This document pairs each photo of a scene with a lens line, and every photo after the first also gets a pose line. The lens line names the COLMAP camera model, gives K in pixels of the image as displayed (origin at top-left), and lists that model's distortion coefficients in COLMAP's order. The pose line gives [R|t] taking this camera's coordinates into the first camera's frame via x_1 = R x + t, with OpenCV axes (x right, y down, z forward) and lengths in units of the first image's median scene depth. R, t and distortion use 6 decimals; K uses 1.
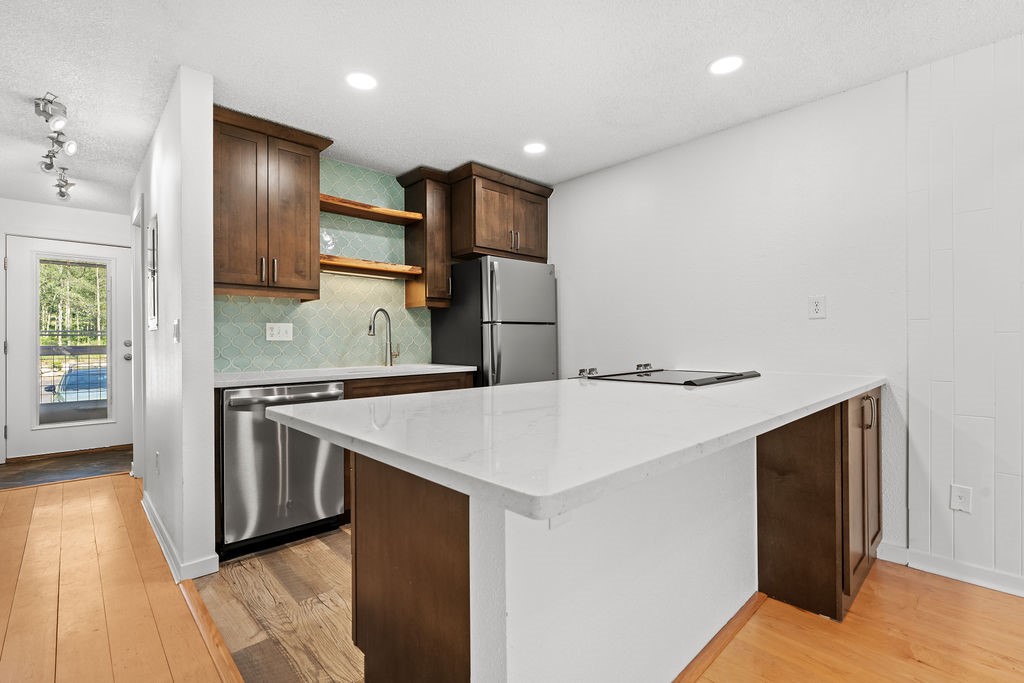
lens RADIAL K [[462.0, 0, 510.3], [0, 462.0, 340.9], [0, 0, 1]] dist [-0.004428, -0.001289]
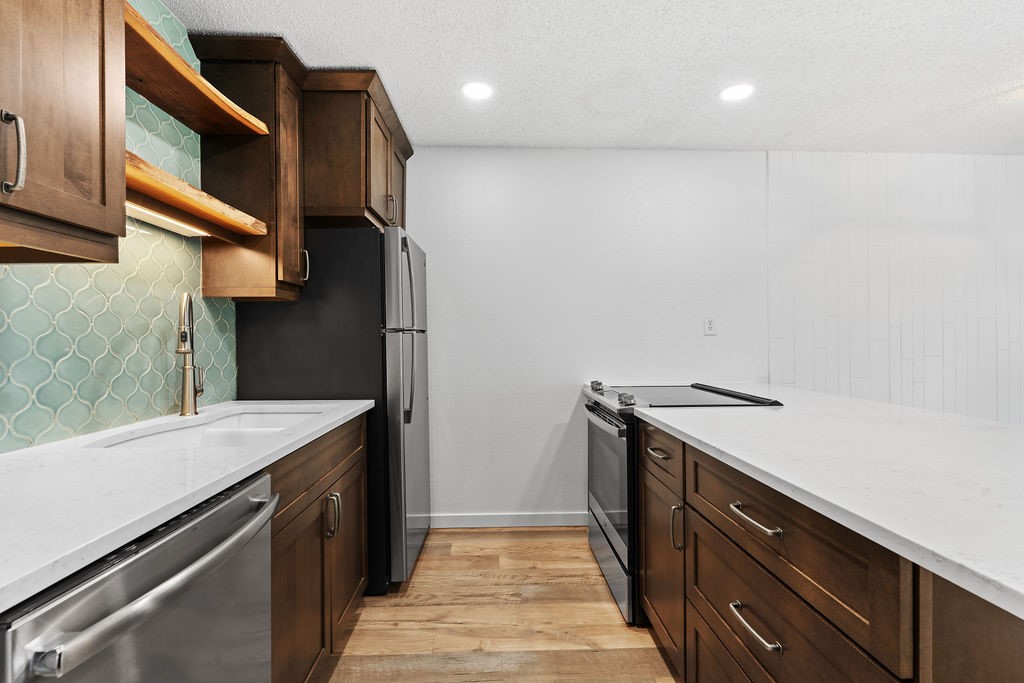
lens RADIAL K [[462.0, 0, 510.7], [0, 462.0, 341.6], [0, 0, 1]] dist [-0.004428, -0.001289]
pose [[0.664464, 0.001729, 0.747318, -0.405185], [0.001004, 0.999994, -0.003206, -0.020735], [-0.747319, 0.002880, 0.664459, 0.433762]]
